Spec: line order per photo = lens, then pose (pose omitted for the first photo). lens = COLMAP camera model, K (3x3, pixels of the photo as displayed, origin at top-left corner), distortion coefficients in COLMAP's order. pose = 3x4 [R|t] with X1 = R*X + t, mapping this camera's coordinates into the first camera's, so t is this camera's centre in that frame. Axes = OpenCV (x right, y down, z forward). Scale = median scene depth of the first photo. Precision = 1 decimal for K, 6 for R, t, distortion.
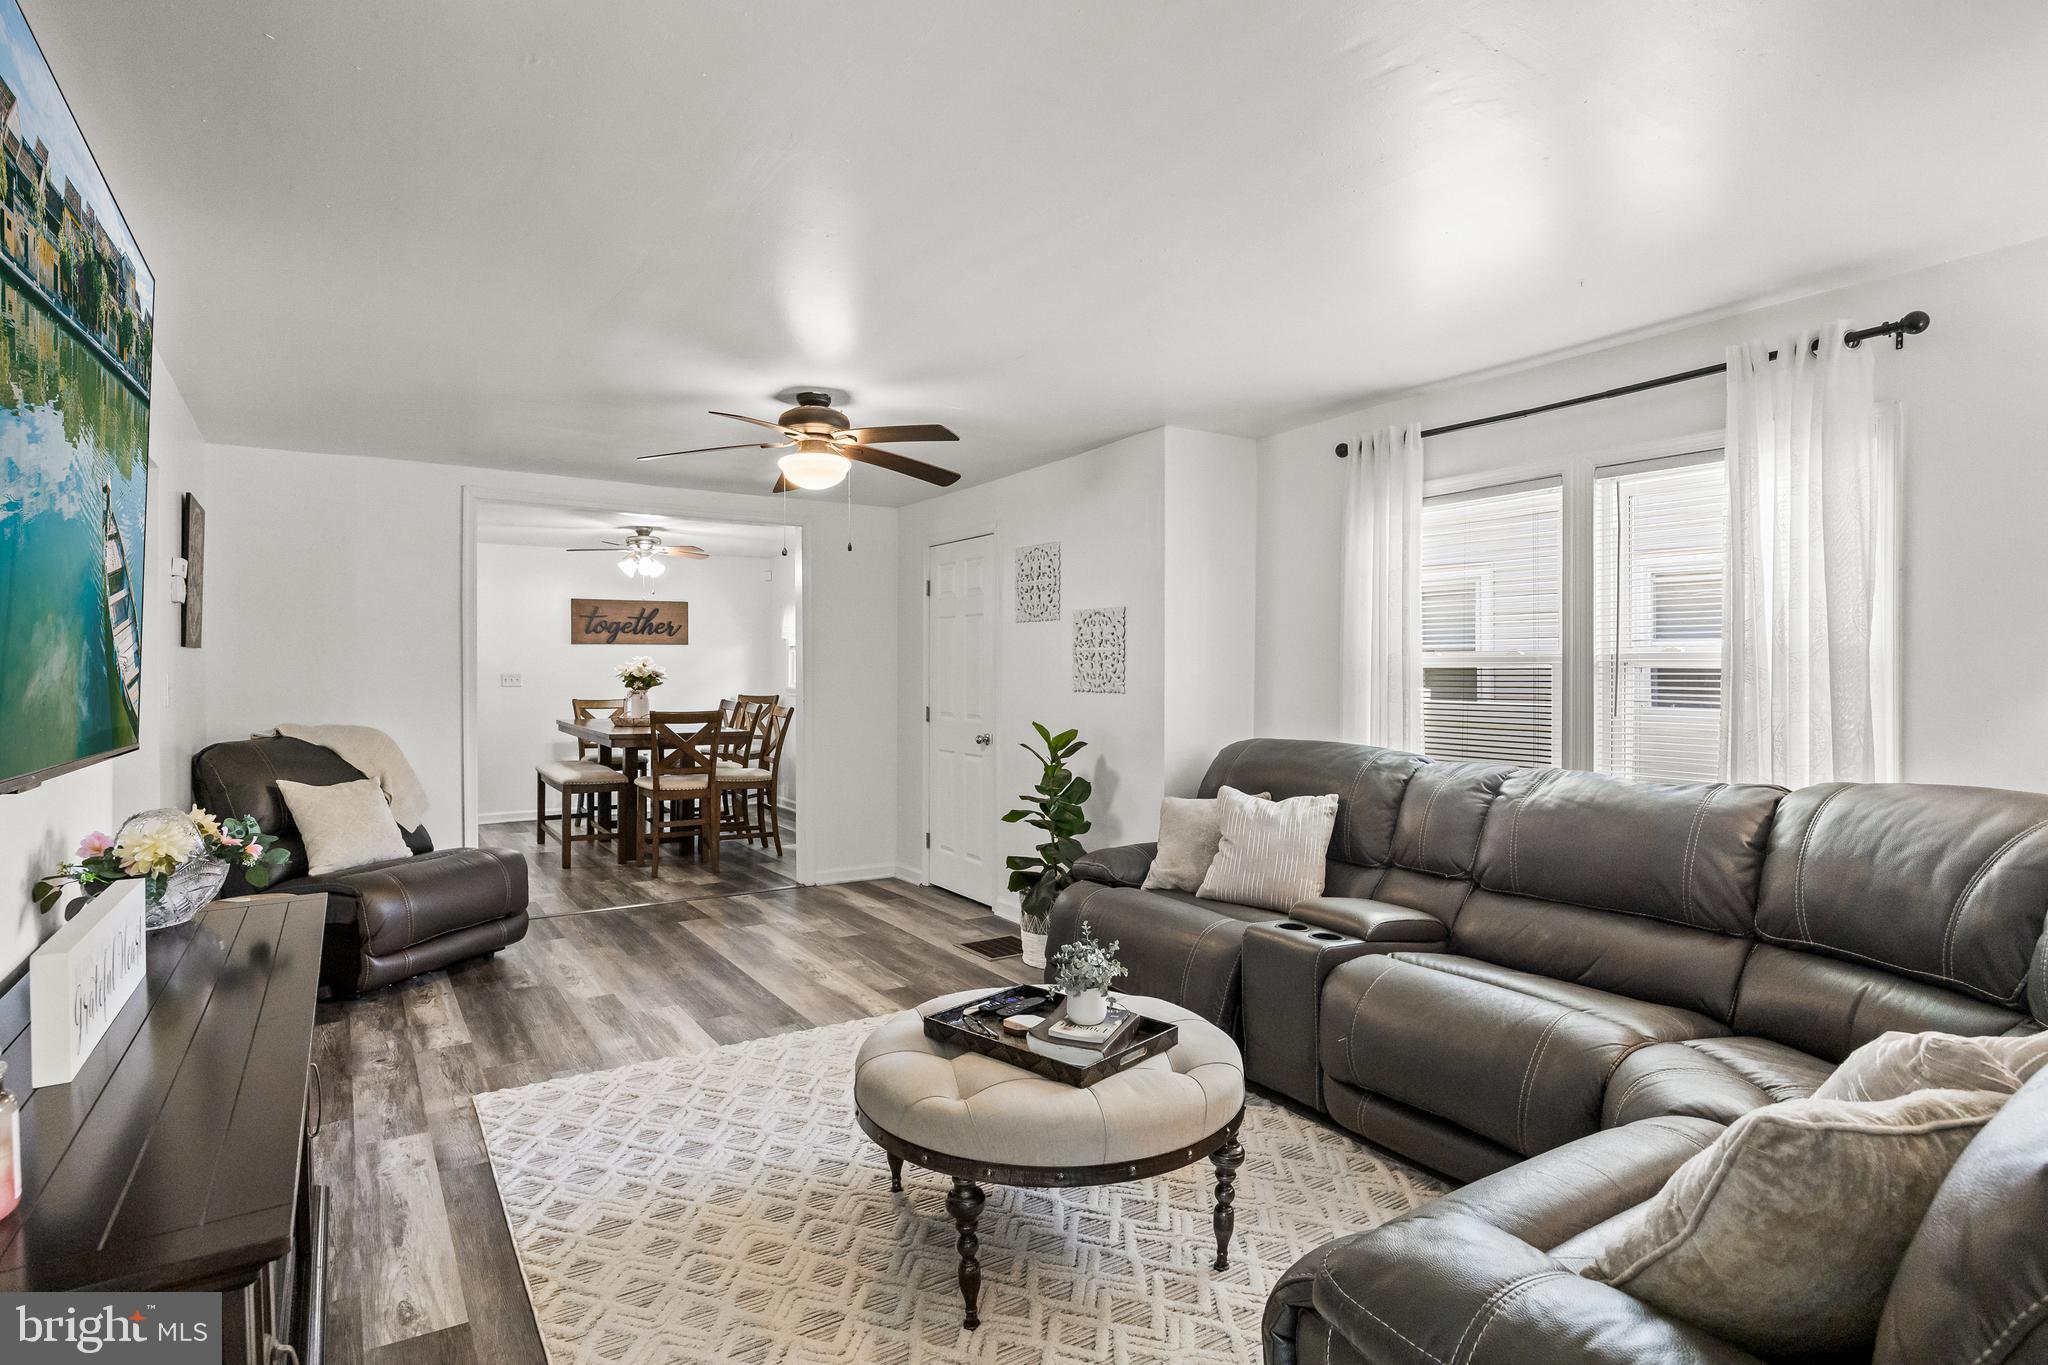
lens RADIAL K [[1034.2, 0, 1024.0], [0, 1034.2, 682.5], [0, 0, 1]] dist [-0.012090, -0.001219]
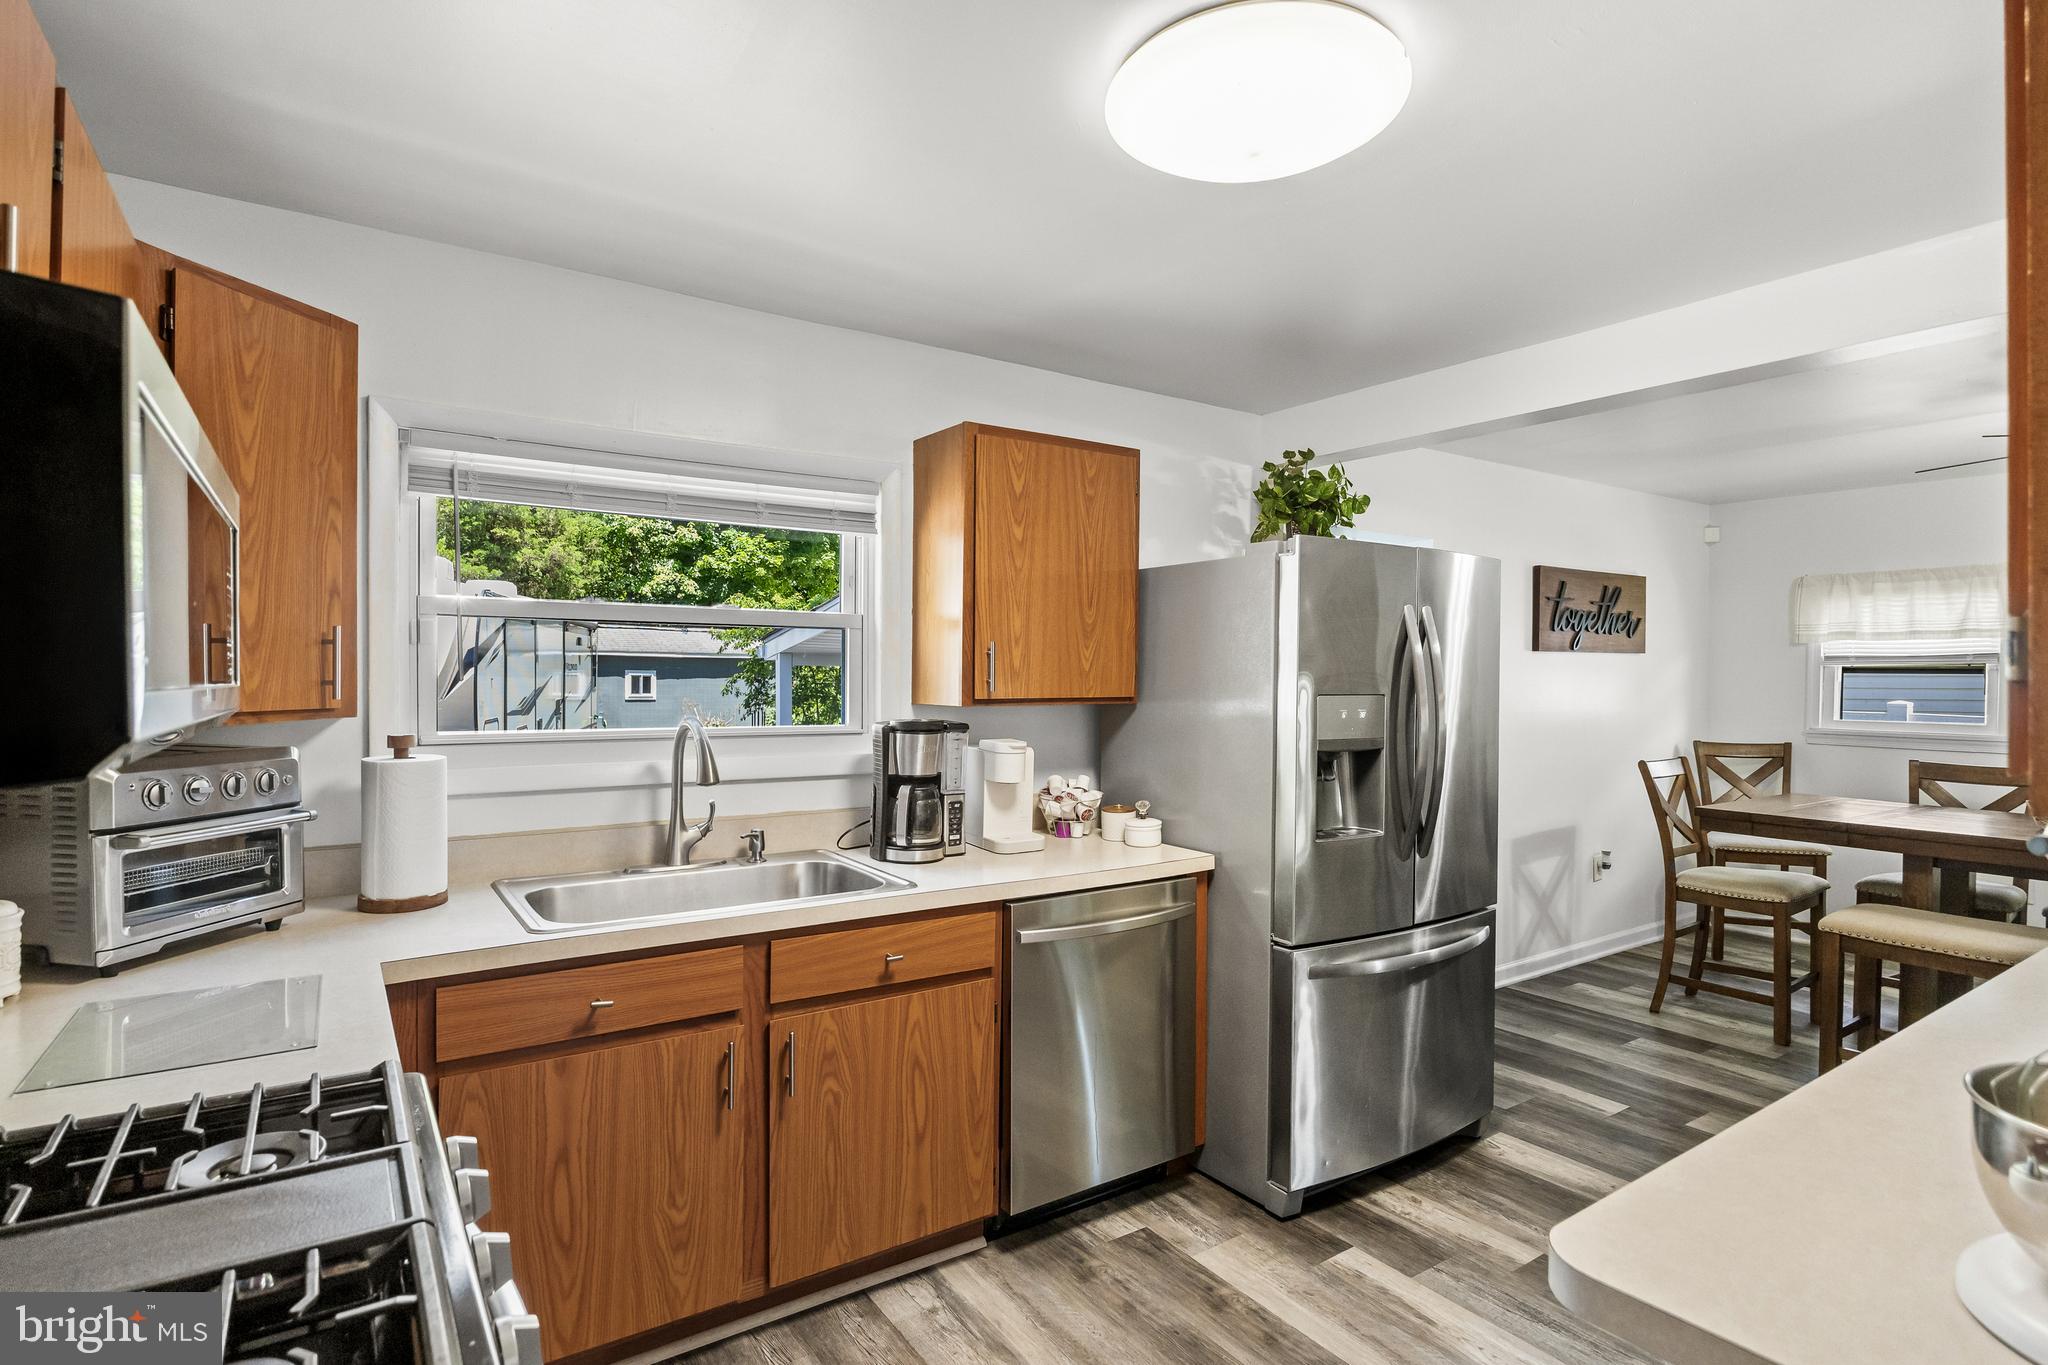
lens RADIAL K [[1034.2, 0, 1024.0], [0, 1034.2, 682.5], [0, 0, 1]] dist [-0.012090, -0.001219]
pose [[0.999801, 0.006102, 0.018996, -0.685100], [-0.006004, 0.999968, -0.005239, -0.016506], [-0.019028, 0.005123, 0.999806, 0.464000]]
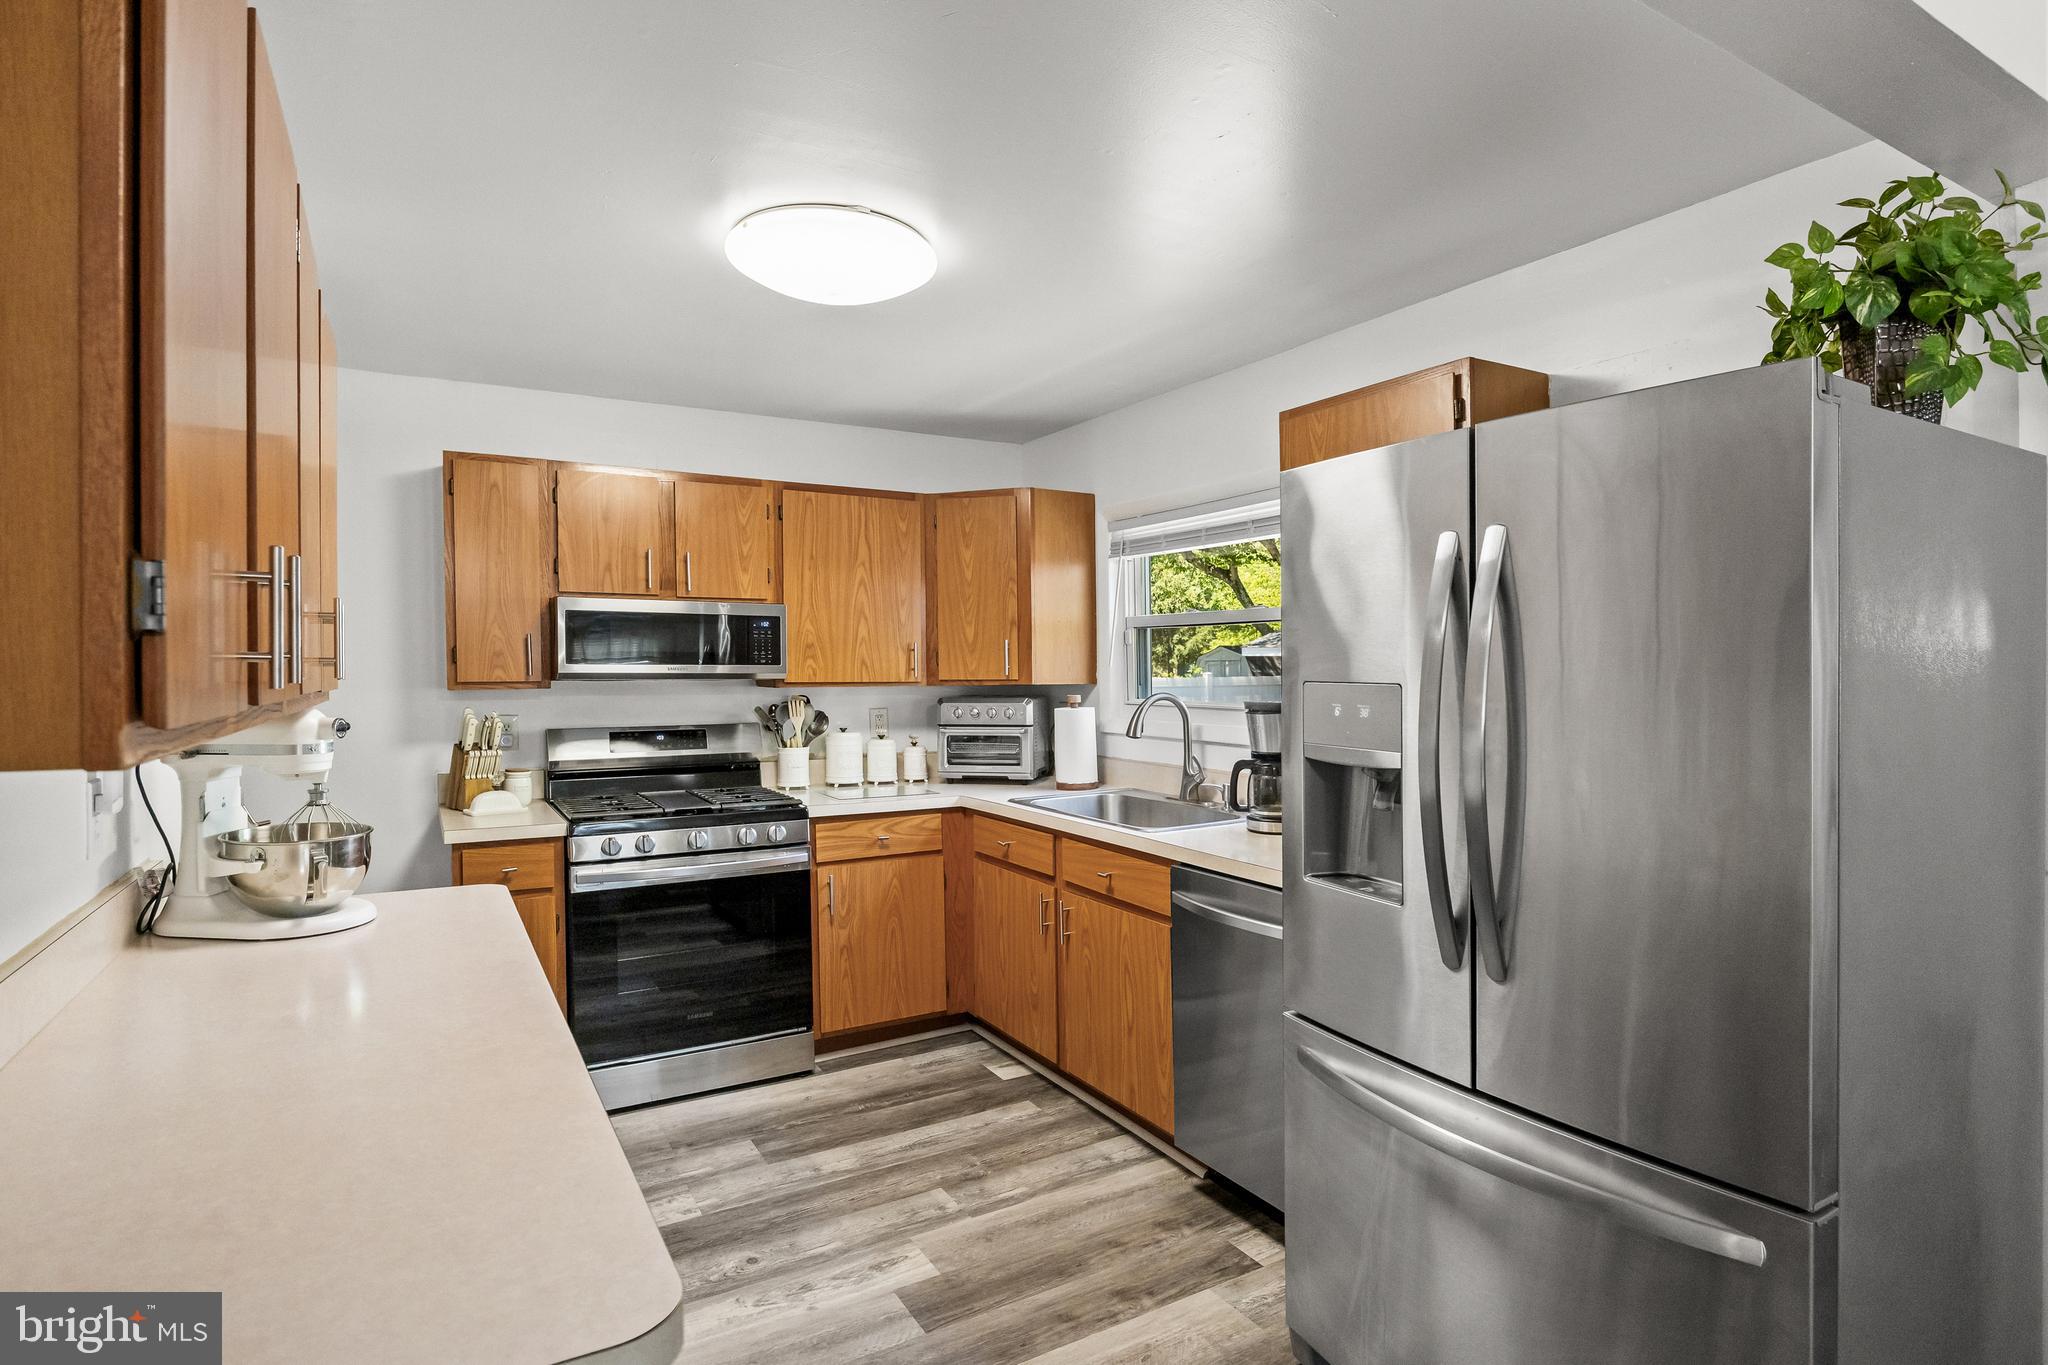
lens RADIAL K [[1034.2, 0, 1024.0], [0, 1034.2, 682.5], [0, 0, 1]] dist [-0.012090, -0.001219]
pose [[-0.041911, 0.018972, -0.998941, -0.393941], [-0.006773, 0.999791, 0.019272, -0.018527], [0.999098, 0.007574, -0.041774, 0.693568]]
